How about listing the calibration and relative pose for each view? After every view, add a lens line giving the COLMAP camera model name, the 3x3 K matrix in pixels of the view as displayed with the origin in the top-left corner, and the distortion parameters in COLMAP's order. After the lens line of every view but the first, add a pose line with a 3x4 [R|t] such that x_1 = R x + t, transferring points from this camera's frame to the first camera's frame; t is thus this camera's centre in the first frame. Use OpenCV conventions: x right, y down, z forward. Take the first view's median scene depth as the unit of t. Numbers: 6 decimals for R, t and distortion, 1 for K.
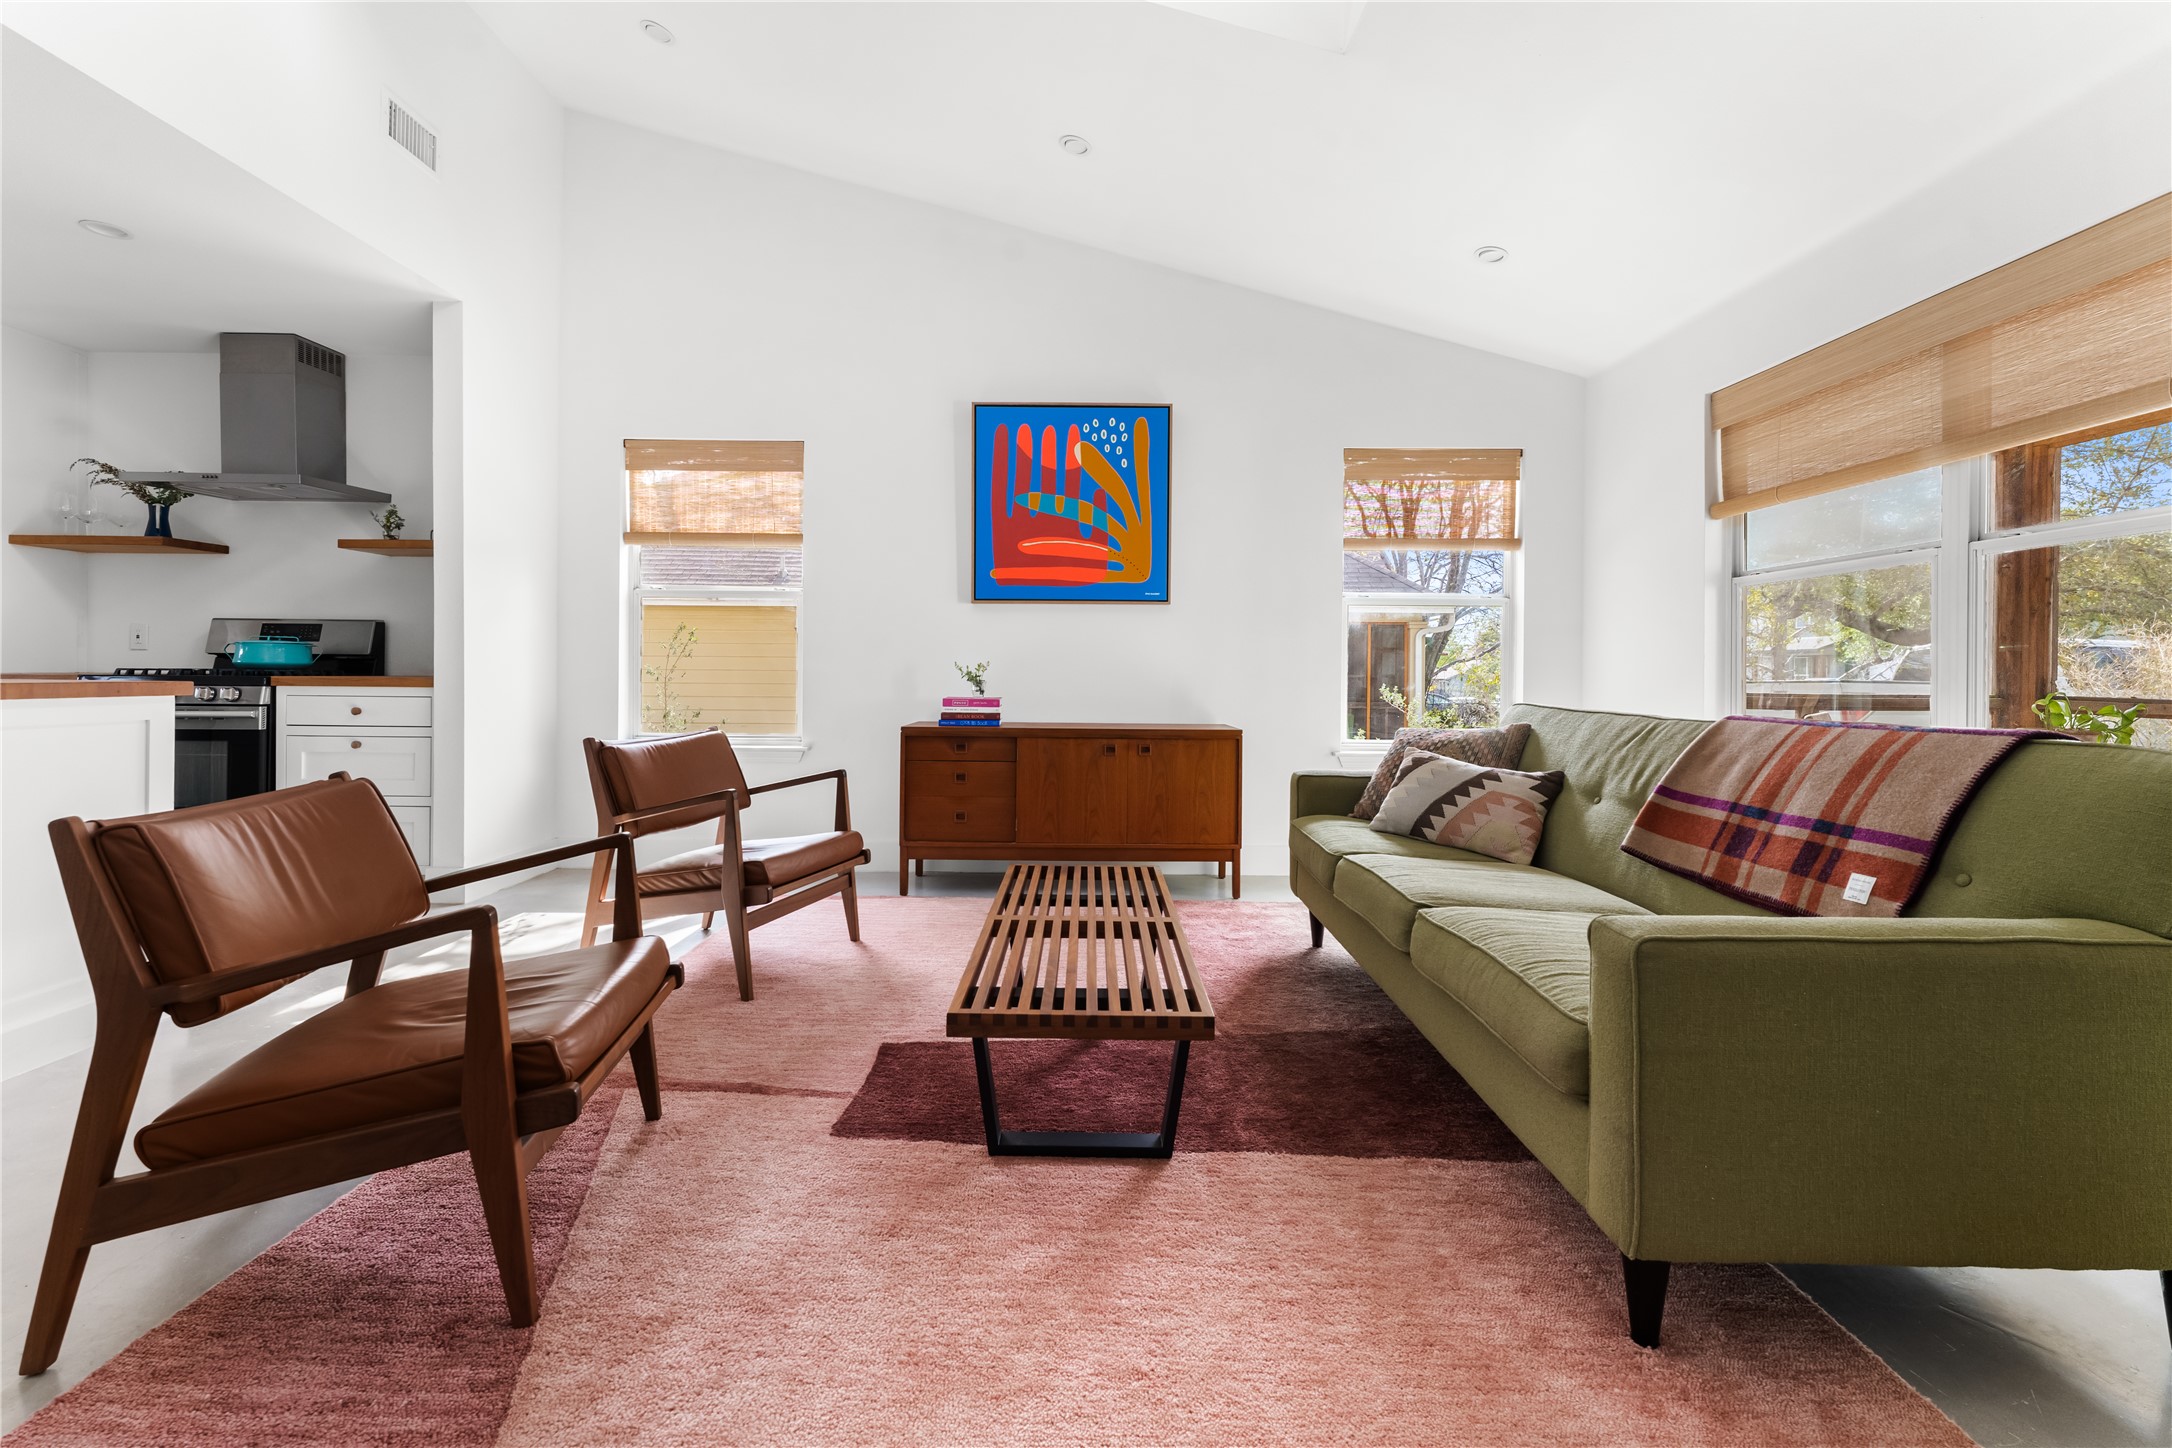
lens RADIAL K [[882.6, 0, 1079.4], [0, 882.6, 685.8], [0, 0, 1]] dist [0.004998, 0.000191]
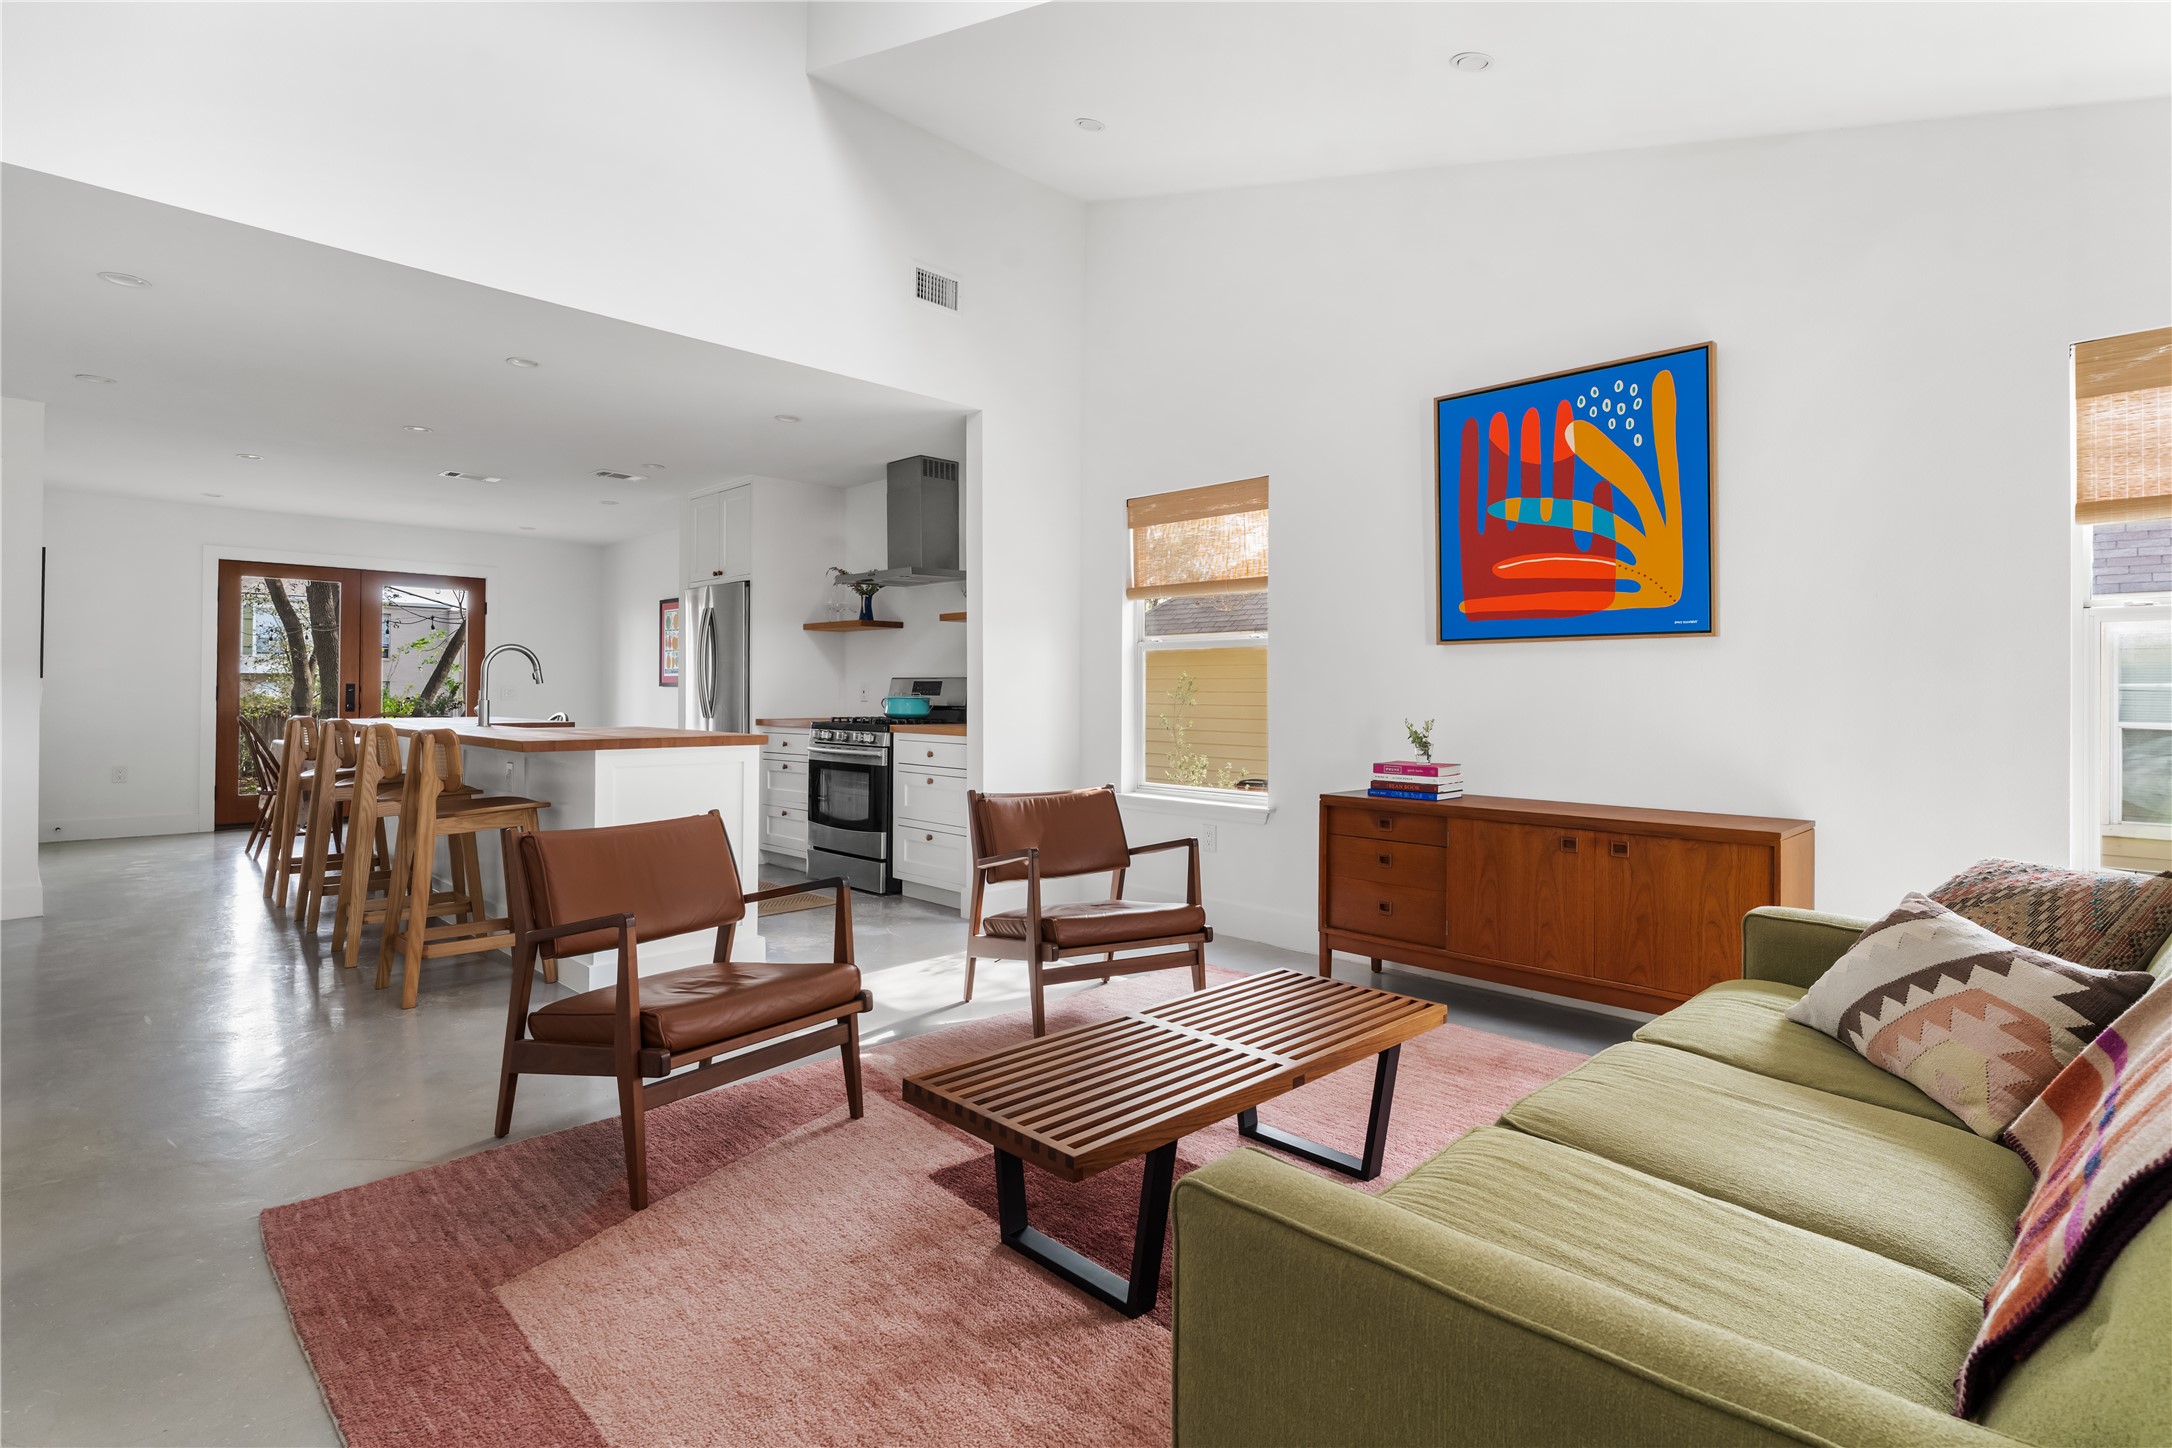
lens RADIAL K [[1063.9, 0, 1088.8], [0, 1063.9, 702.0], [0, 0, 1]] dist [0.001758, 0.000417]
pose [[0.707111, 0.002080, -0.707100, 0.405714], [-0.012682, 0.999872, -0.009741, -0.033707], [0.706989, 0.015855, 0.707046, 0.105023]]
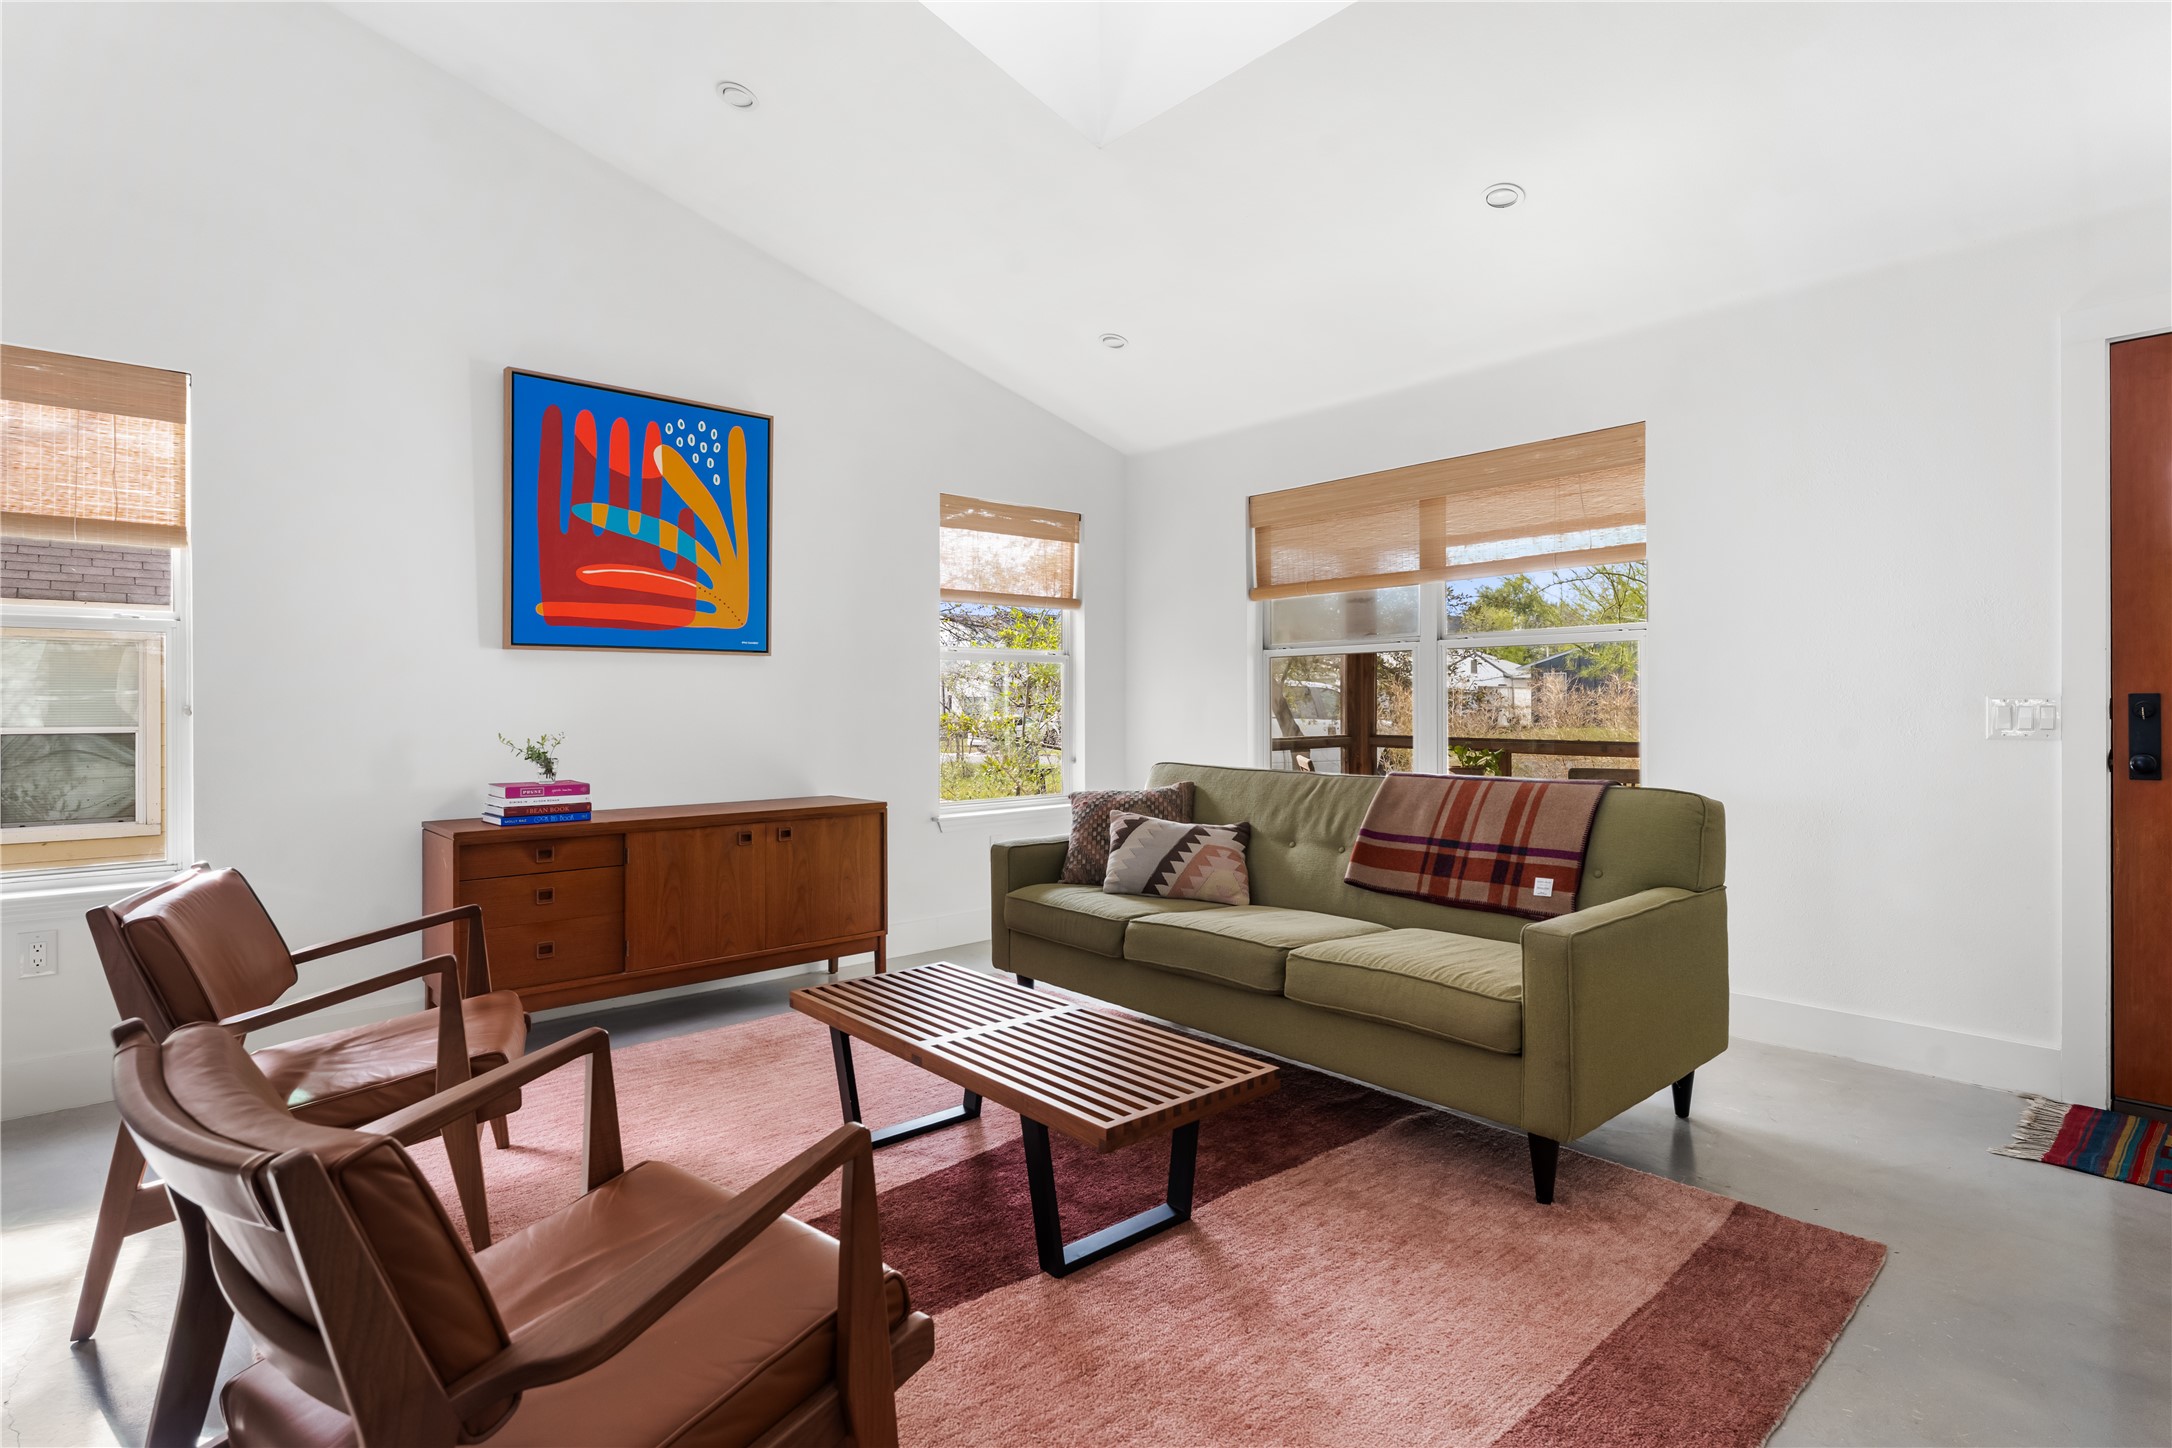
lens RADIAL K [[1077.0, 0, 1086.0], [0, 1077.0, 724.0], [0, 0, 1]] dist [0.003107, 0.000450]
pose [[0.746730, -0.023127, 0.664726, -0.419812], [0.019790, 0.999725, 0.012550, -0.041938], [-0.664833, 0.003783, 0.746982, 0.052427]]
